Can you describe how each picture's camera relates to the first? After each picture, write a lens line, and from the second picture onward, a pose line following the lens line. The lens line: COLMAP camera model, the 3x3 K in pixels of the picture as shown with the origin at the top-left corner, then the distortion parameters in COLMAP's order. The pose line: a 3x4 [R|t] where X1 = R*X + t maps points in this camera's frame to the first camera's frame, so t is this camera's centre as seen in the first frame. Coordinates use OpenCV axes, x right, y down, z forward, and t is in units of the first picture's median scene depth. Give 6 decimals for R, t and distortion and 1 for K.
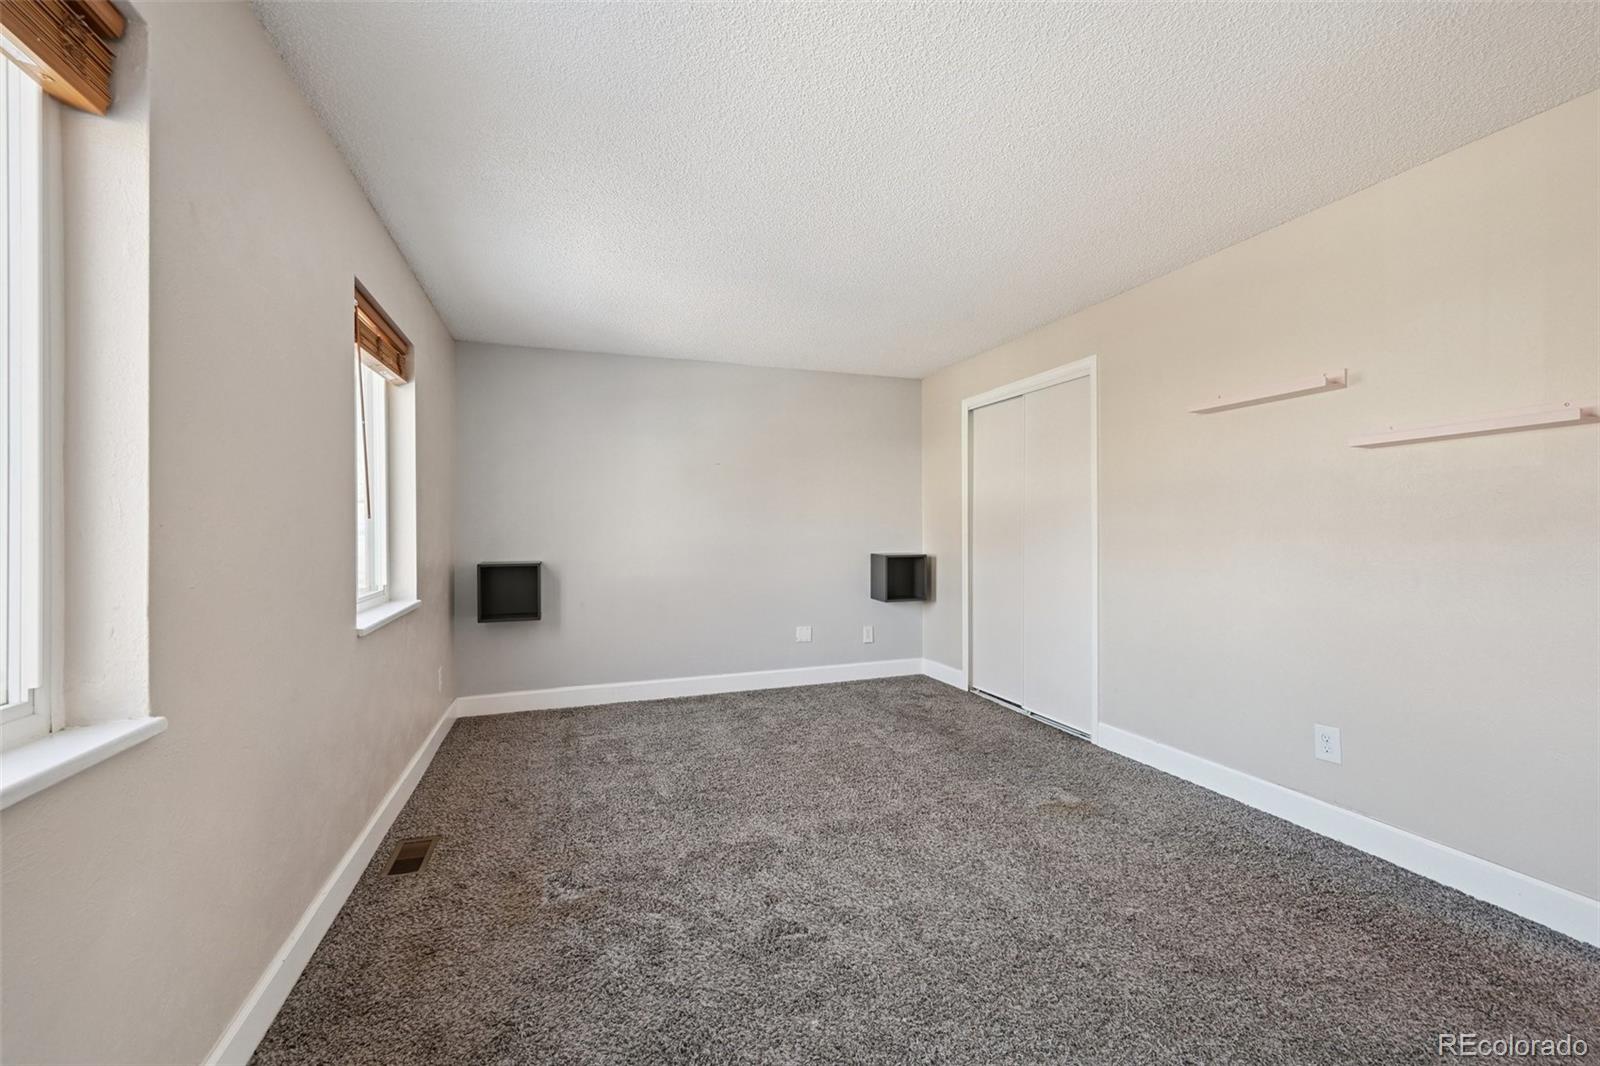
lens RADIAL K [[638.4, 0, 804.5], [0, 638.4, 536.3], [0, 0, 1]] dist [0.003726, -0.000215]
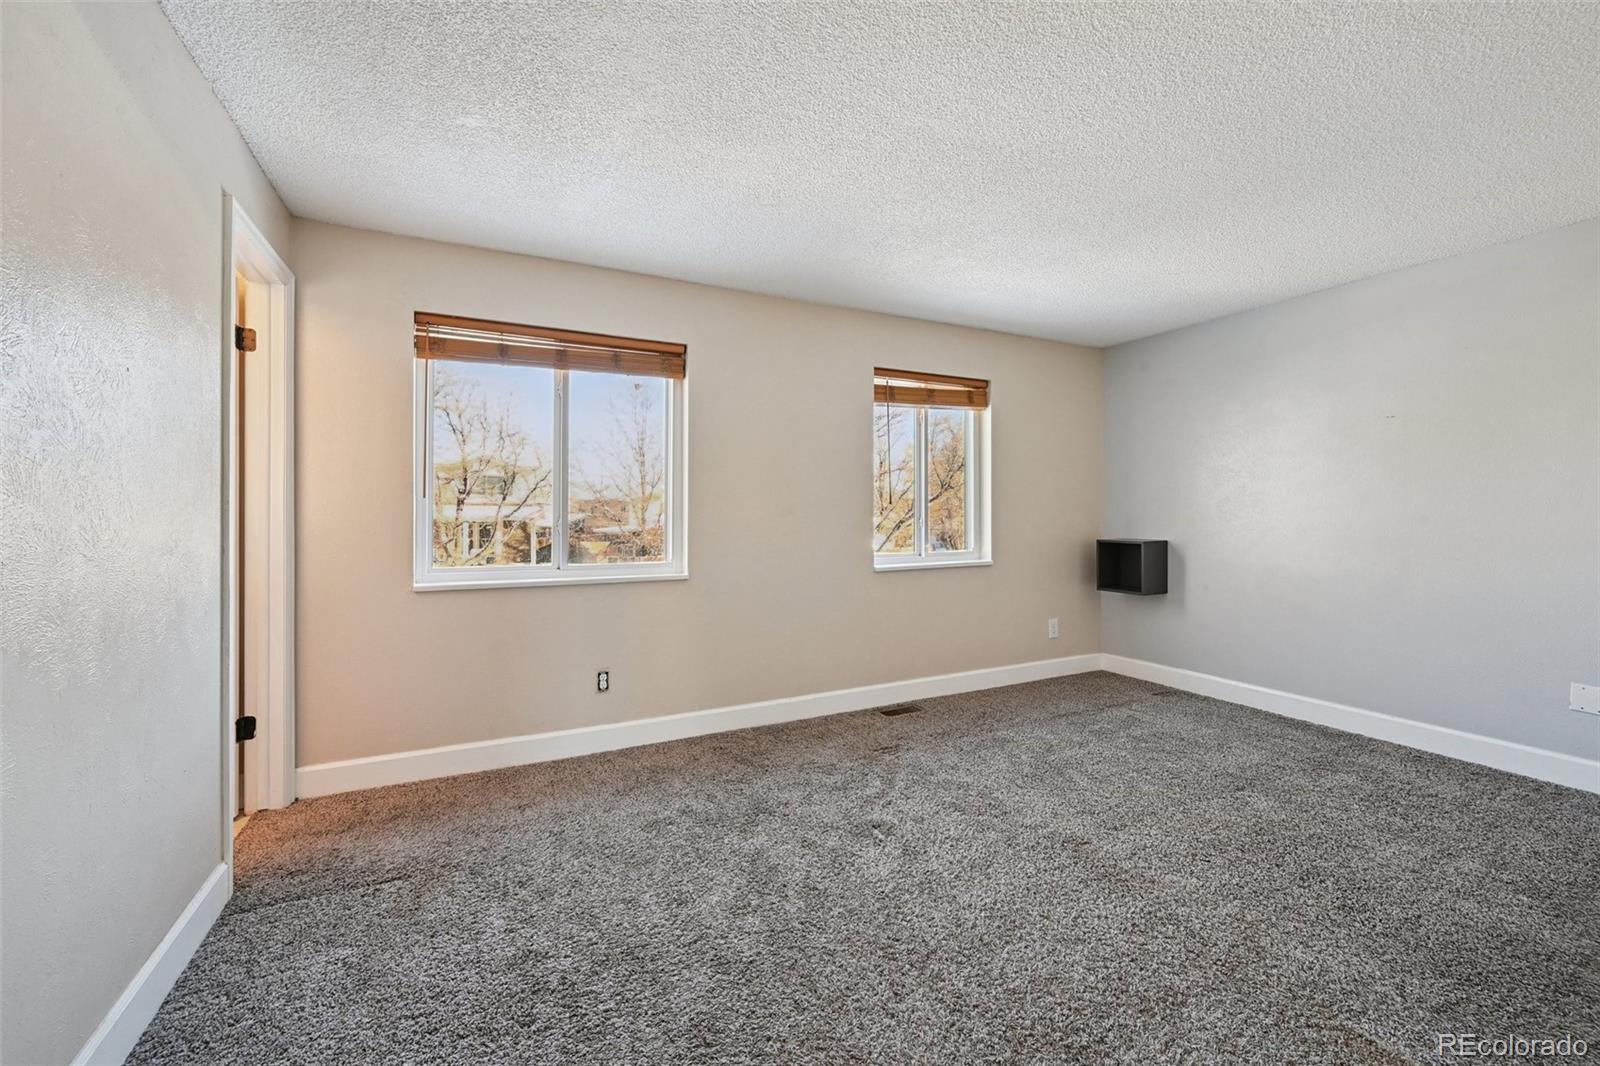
lens RADIAL K [[638.4, 0, 802.5], [0, 638.4, 517.9], [0, 0, 1]] dist [0.003726, -0.000215]
pose [[0.110511, 0.007191, -0.993849, 0.686484], [-0.003870, 0.999969, 0.006805, 0.001593], [0.993867, 0.003094, 0.110535, 0.410437]]
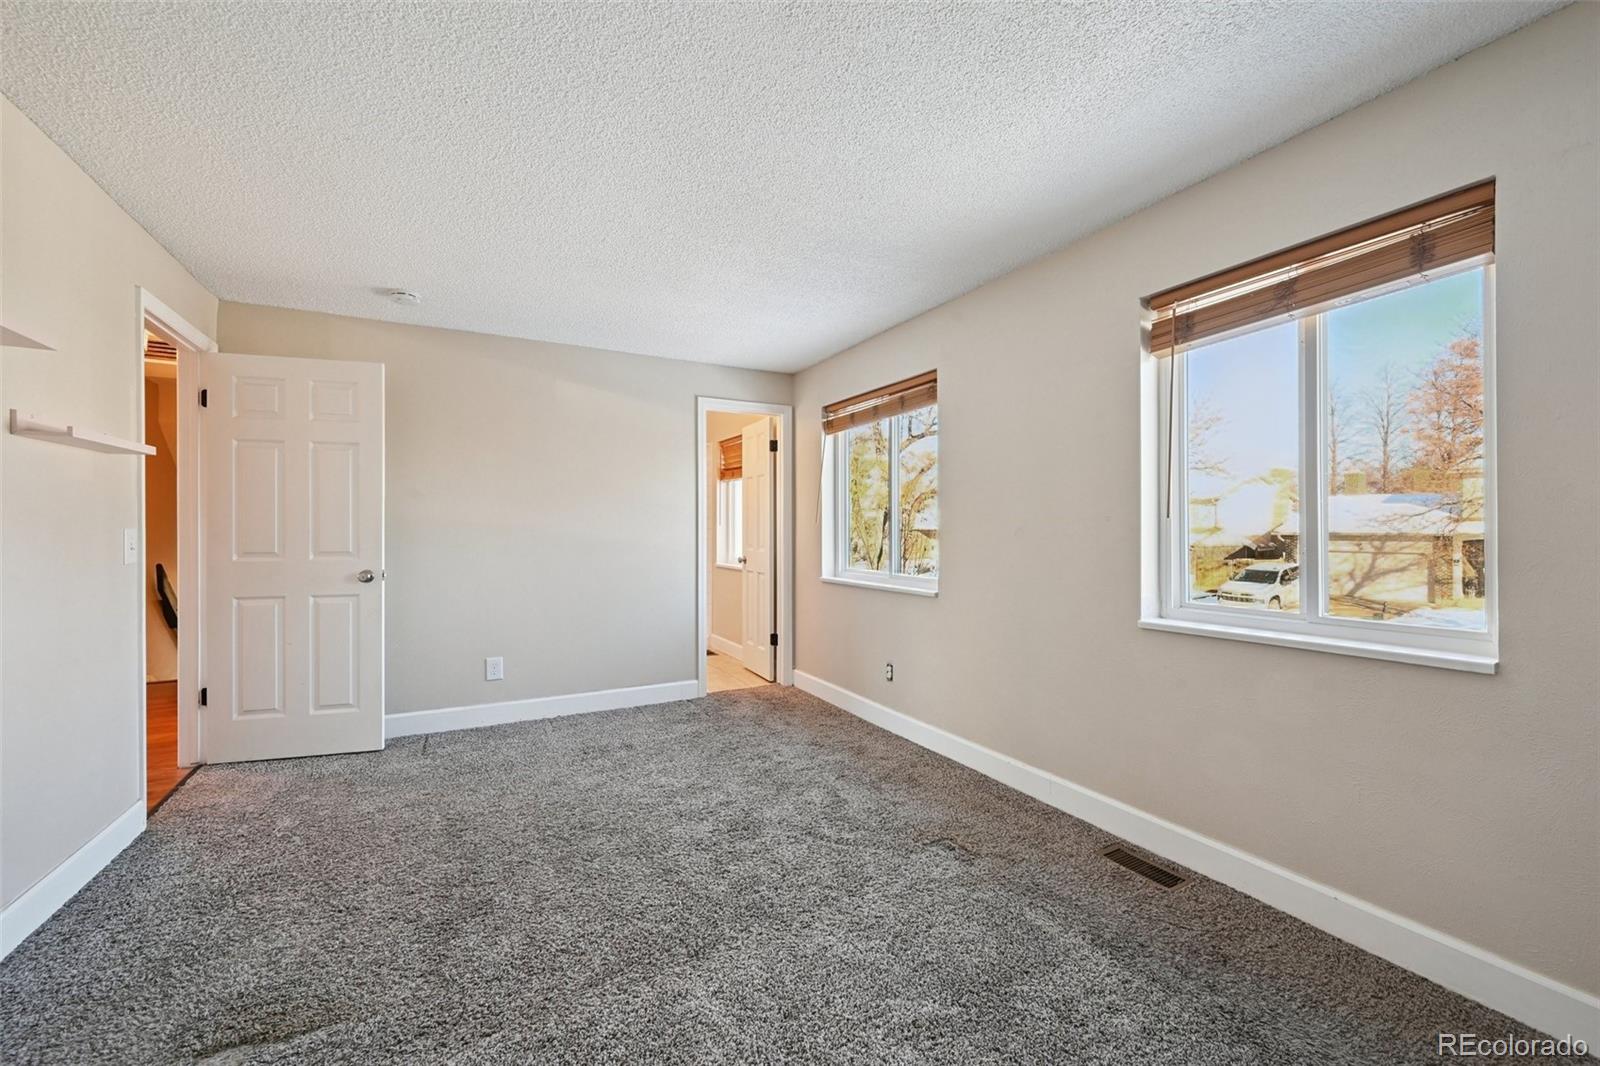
lens RADIAL K [[638.4, 0, 796.2], [0, 638.4, 531.1], [0, 0, 1]] dist [0.003726, -0.000215]
pose [[-0.990680, 0.000910, -0.136204, 0.022362], [0.000338, 0.999991, 0.004227, -0.005220], [0.136206, 0.004141, -0.990672, 1.344035]]
